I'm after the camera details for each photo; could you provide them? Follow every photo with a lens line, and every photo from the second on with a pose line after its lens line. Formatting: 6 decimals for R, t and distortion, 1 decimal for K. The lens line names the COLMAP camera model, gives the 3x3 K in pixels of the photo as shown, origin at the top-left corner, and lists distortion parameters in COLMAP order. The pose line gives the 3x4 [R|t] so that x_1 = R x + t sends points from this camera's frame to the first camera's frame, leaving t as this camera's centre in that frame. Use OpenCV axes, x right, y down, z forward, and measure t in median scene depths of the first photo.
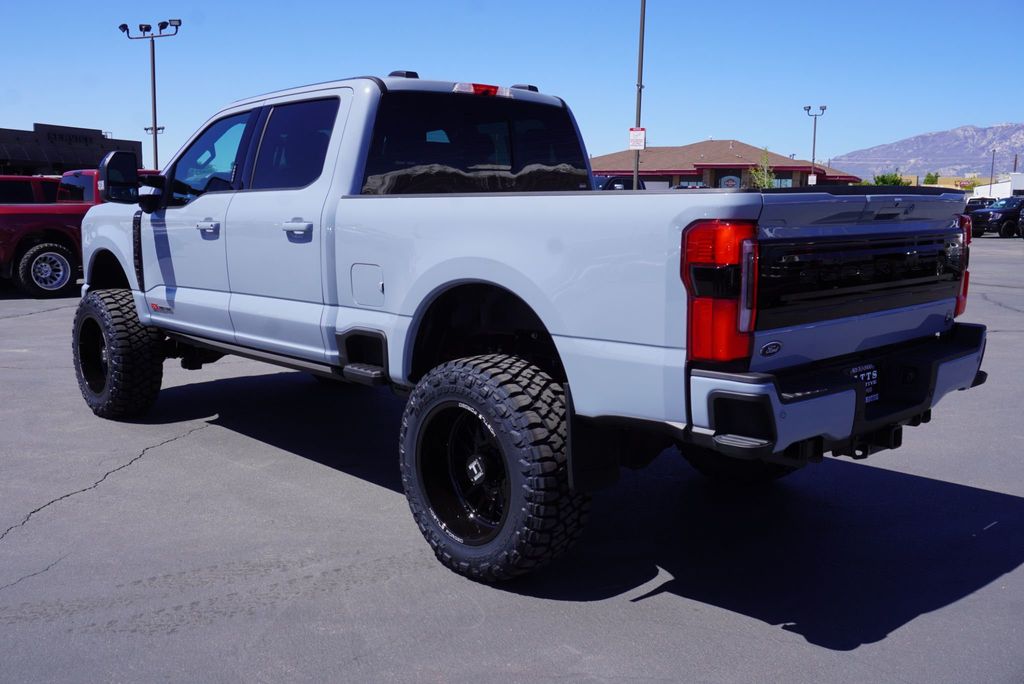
lens RADIAL K [[944.4, 0, 512.0], [0, 944.4, 342.0], [0, 0, 1]] dist [0.016533, 0.010415]
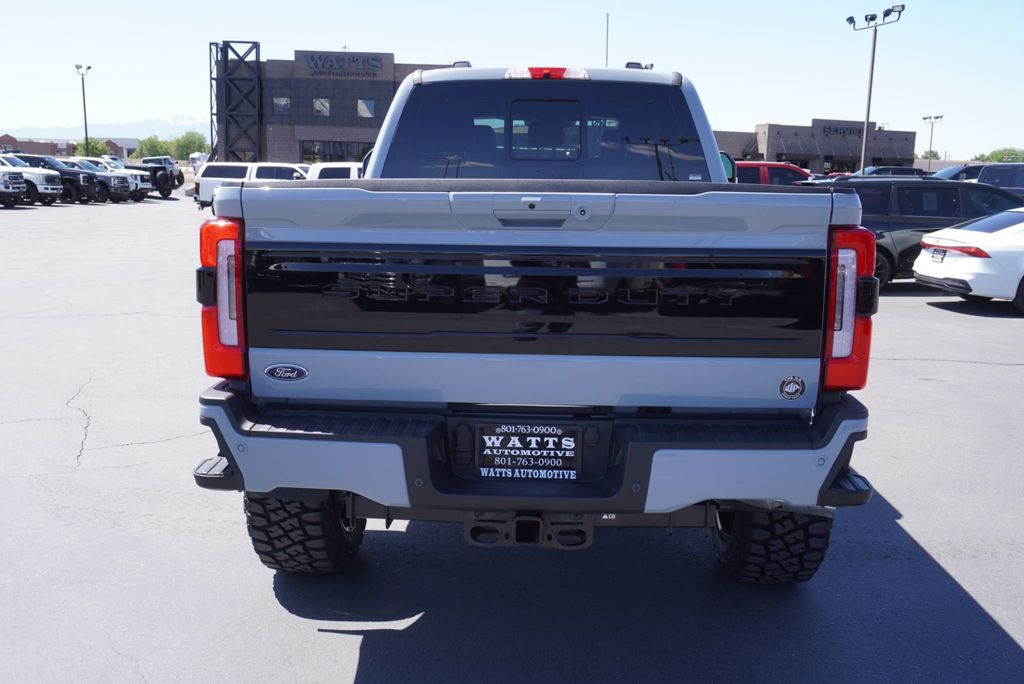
lens RADIAL K [[944.4, 0, 512.0], [0, 944.4, 342.0], [0, 0, 1]] dist [0.016533, 0.010415]
pose [[0.699256, 0.124792, -0.703895, 0.618486], [-0.118594, 0.991252, 0.057924, -0.056951], [0.704966, 0.042974, 0.707938, 0.335207]]
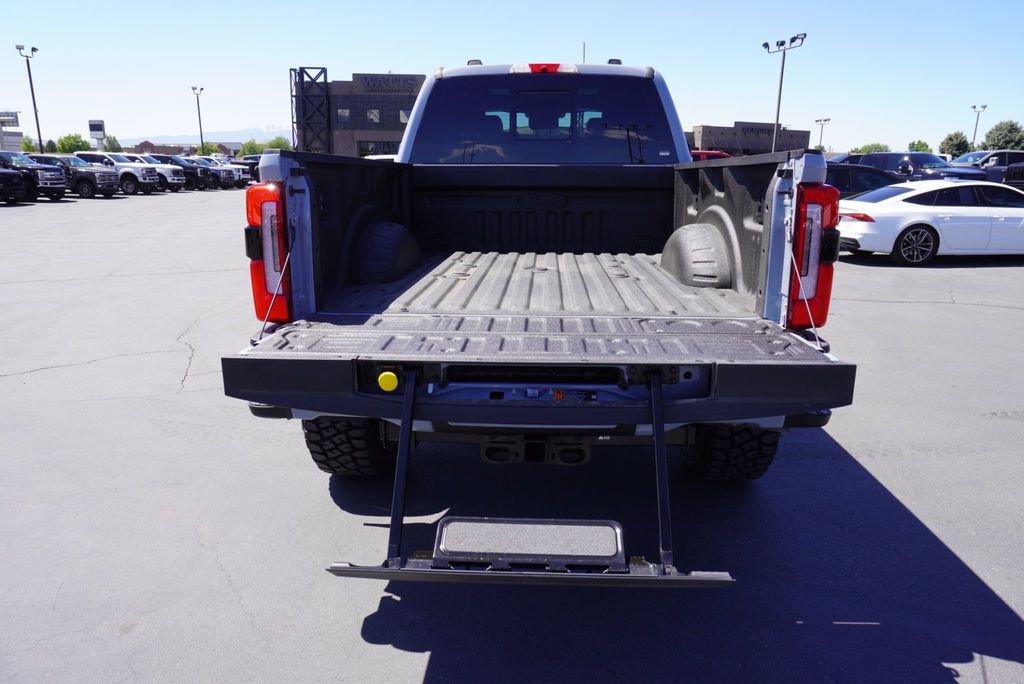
lens RADIAL K [[679.8, 0, 509.3], [0, 679.8, 343.0], [0, 0, 1]] dist [-0.030922, 0.024107]
pose [[0.694319, 0.174362, -0.698225, 0.555057], [-0.108108, 0.984467, 0.138339, -0.051722], [0.711501, -0.020567, 0.702384, 0.395020]]
